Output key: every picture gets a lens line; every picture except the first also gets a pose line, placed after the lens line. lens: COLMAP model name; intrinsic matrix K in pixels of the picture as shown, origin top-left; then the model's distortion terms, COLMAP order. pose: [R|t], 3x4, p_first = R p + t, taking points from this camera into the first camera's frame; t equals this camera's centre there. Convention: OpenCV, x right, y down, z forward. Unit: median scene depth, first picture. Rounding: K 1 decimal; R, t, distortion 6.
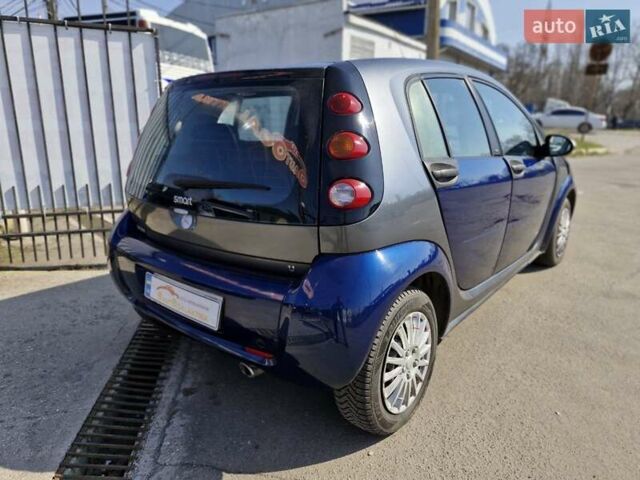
lens RADIAL K [[451.9, 0, 314.9], [0, 451.9, 232.4], [0, 0, 1]] dist [0.038488, -0.043223]
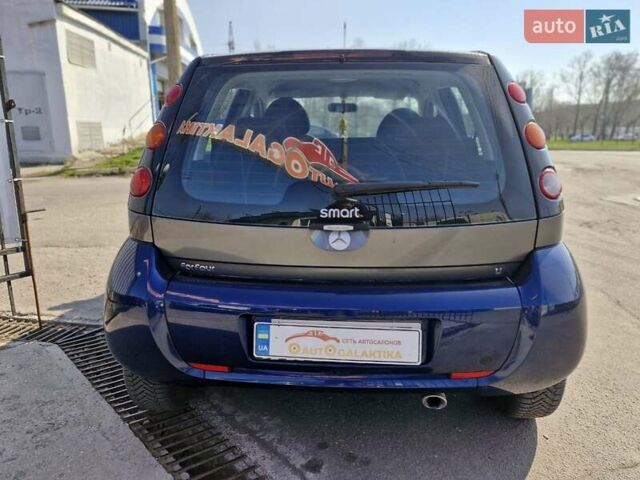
lens RADIAL K [[451.9, 0, 325.1], [0, 451.9, 226.6], [0, 0, 1]] dist [0.038488, -0.043223]
pose [[0.790839, -0.114889, 0.601144, -0.095445], [0.135976, 0.990657, 0.010448, -0.007366], [-0.596728, 0.073478, 0.799072, 0.049790]]
